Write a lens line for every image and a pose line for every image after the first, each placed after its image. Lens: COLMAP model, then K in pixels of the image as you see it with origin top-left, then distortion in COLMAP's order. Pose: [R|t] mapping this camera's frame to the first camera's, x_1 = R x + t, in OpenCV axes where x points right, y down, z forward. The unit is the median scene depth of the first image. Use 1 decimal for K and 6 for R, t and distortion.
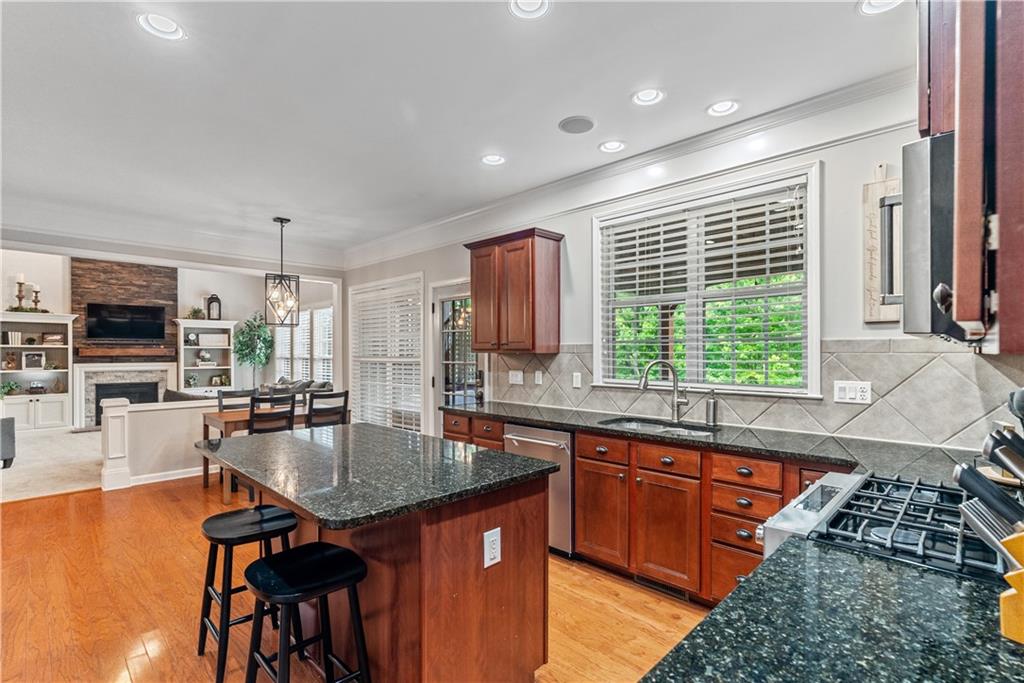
lens RADIAL K [[468.8, 0, 512.0], [0, 468.8, 355.3], [0, 0, 1]] dist [-0.012500, 0.003273]
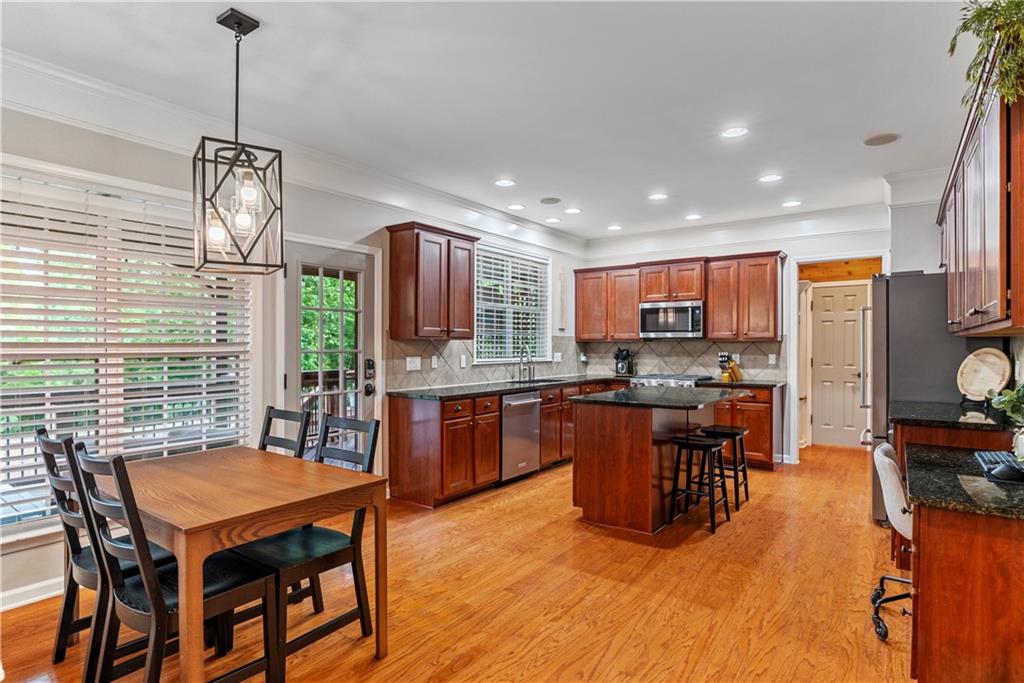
lens RADIAL K [[539.2, 0, 514.5], [0, 539.2, 346.2], [0, 0, 1]] dist [-0.024816, 0.000632]
pose [[-0.146990, 0.002742, 0.989134, -1.419317], [0.008553, 0.999962, -0.001501, 0.016566], [-0.989101, 0.008239, -0.147007, 1.162903]]
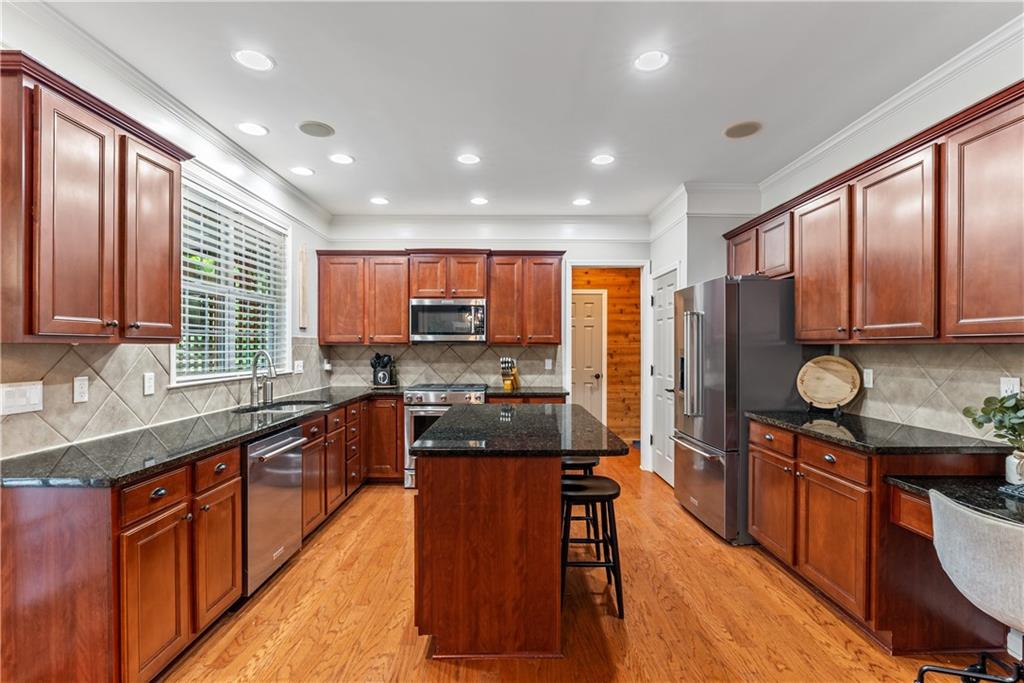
lens RADIAL K [[468.8, 0, 512.3], [0, 468.8, 350.4], [0, 0, 1]] dist [-0.012500, 0.003273]
pose [[-0.705165, -0.003810, 0.709033, -0.770622], [0.007347, 0.999893, 0.012680, 0.000115], [-0.709006, 0.014150, -0.705061, 1.191399]]
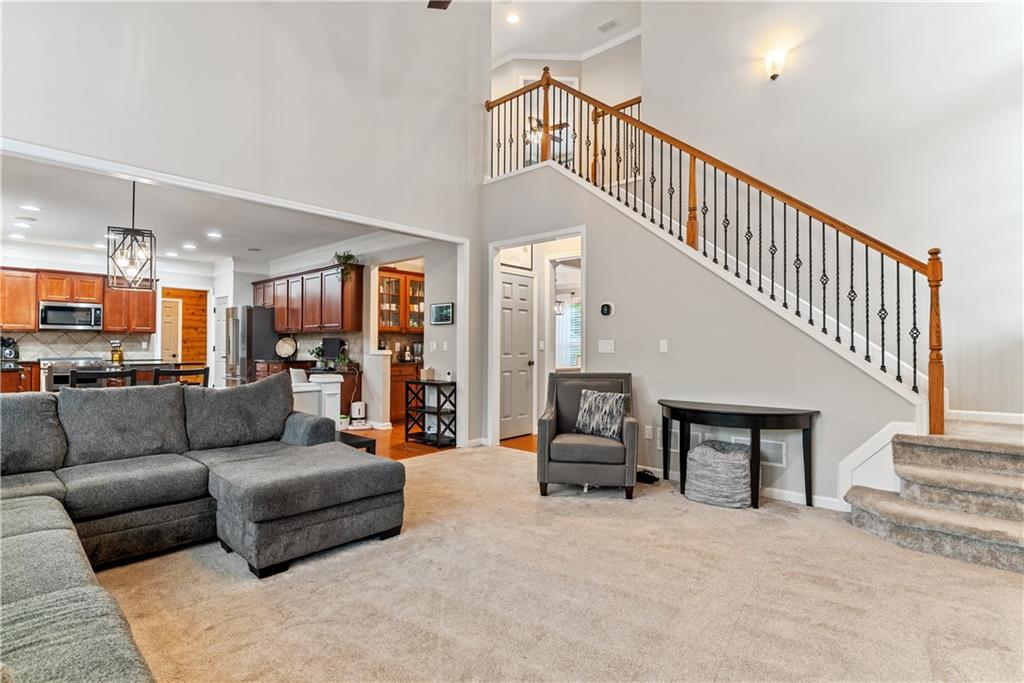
lens RADIAL K [[498.6, 0, 510.0], [0, 498.6, 337.9], [0, 0, 1]] dist [-0.012289, 0.000599]
pose [[-0.999390, -0.000350, -0.034933, -1.609862], [-0.000059, 0.999965, -0.008322, 0.047078], [0.034935, -0.008315, -0.999355, 2.704253]]
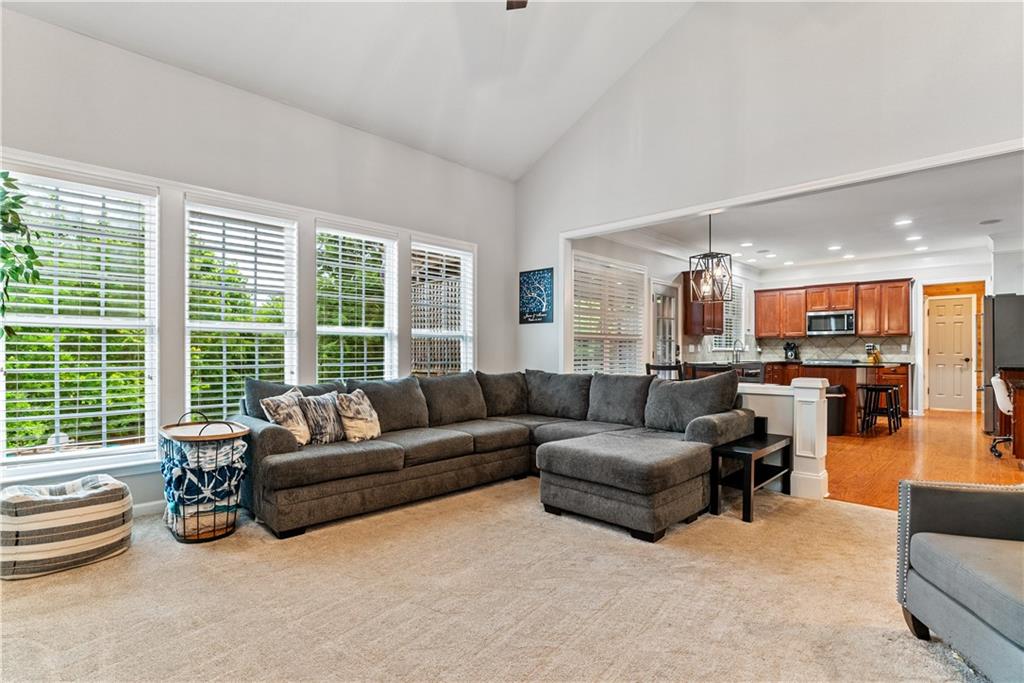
lens RADIAL K [[498.6, 0, 517.2], [0, 498.6, 349.4], [0, 0, 1]] dist [-0.012289, 0.000599]
pose [[-0.013472, 0.006887, 0.999886, -2.267201], [0.009327, 0.999934, -0.006762, 0.069606], [-0.999866, 0.009235, -0.013536, 2.049817]]
